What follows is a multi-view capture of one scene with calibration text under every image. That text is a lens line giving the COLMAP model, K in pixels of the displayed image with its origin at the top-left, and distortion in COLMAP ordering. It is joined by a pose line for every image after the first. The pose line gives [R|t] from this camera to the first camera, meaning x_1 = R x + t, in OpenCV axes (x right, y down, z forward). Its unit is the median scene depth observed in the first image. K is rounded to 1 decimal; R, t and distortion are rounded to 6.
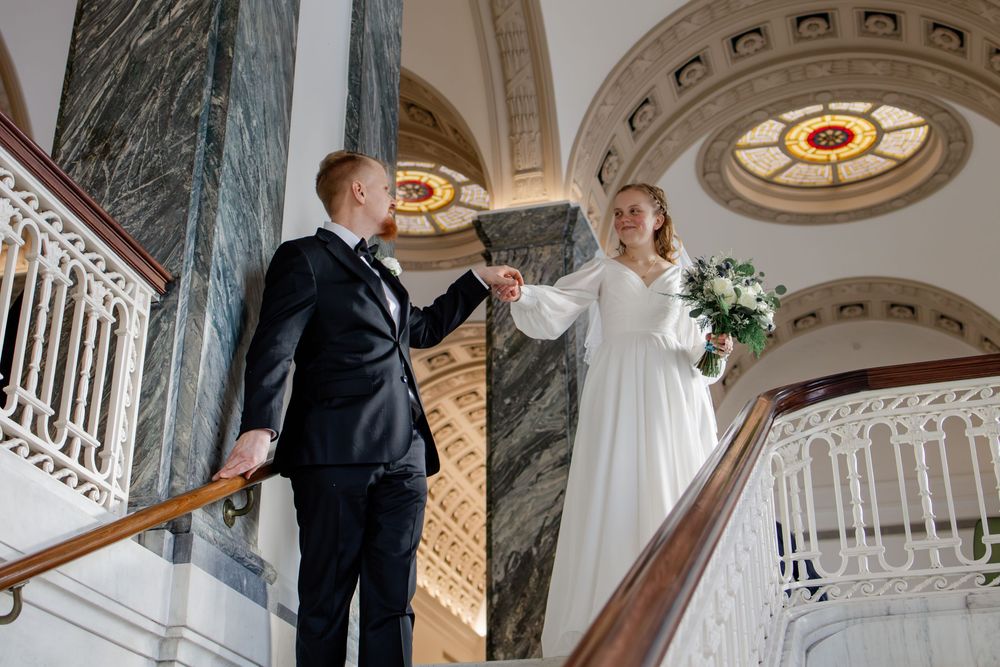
lens RADIAL K [[1012.8, 0, 501.9], [0, 1012.8, 283.3], [0, 0, 1]] dist [-0.099319, 0.024318]
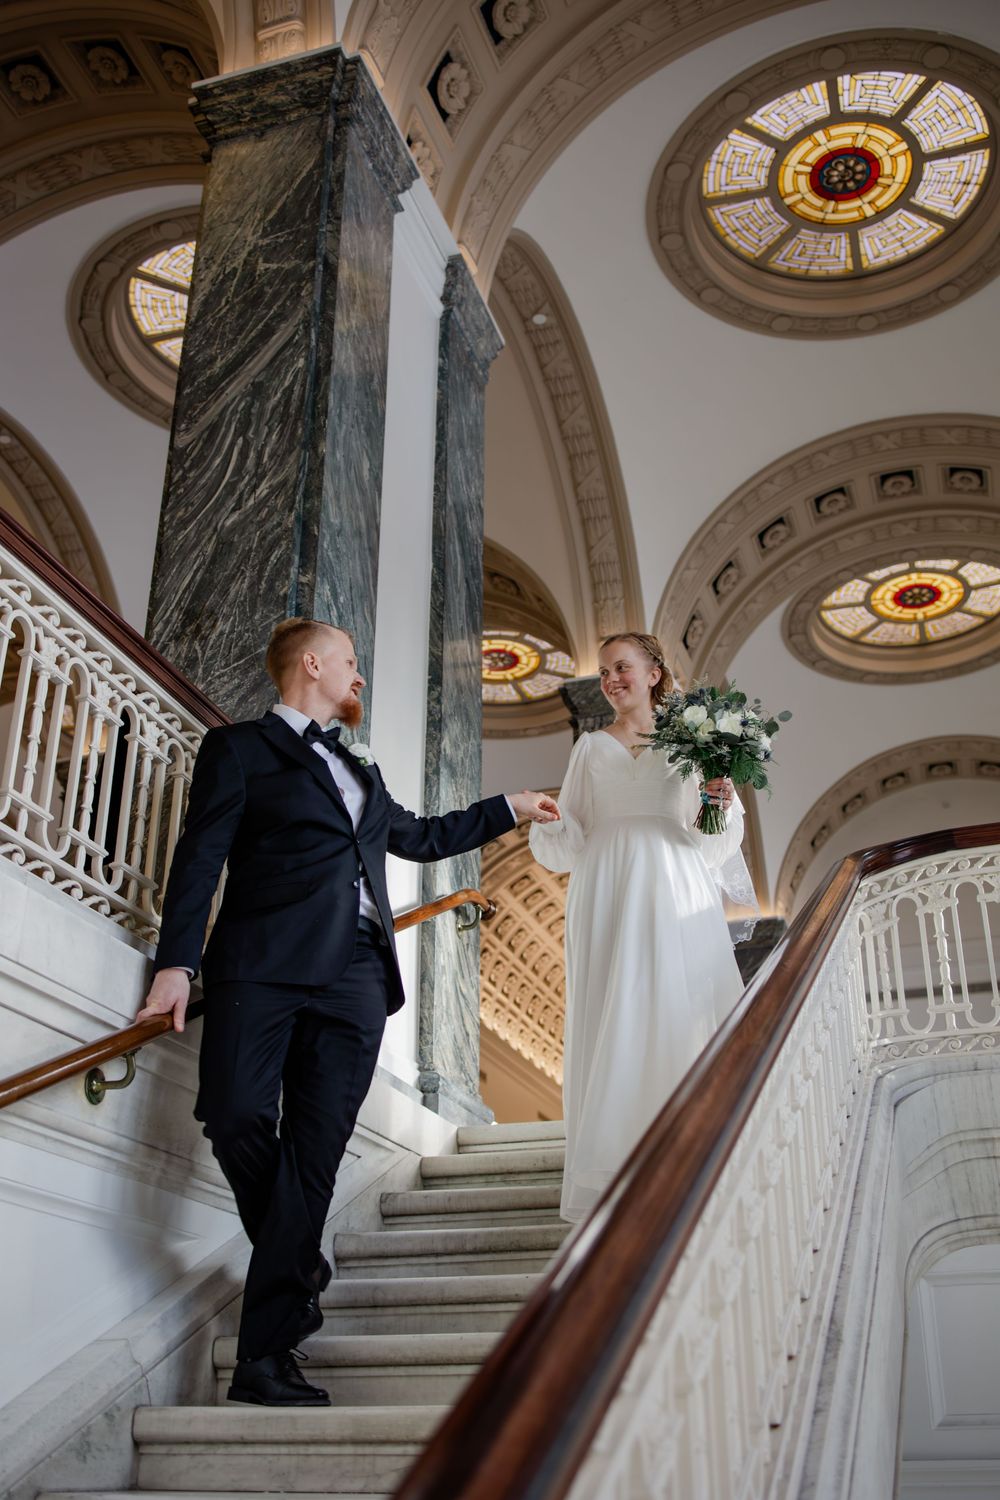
lens RADIAL K [[1511.6, 0, 500.0], [0, 1511.6, 750.0], [0, 0, 1]] dist [-0.164840, 0.002213]
pose [[0.997987, -0.021253, -0.059754, 0.001331], [0.024471, 0.998260, 0.053643, -0.084365], [0.058510, -0.054997, 0.996771, -0.512125]]
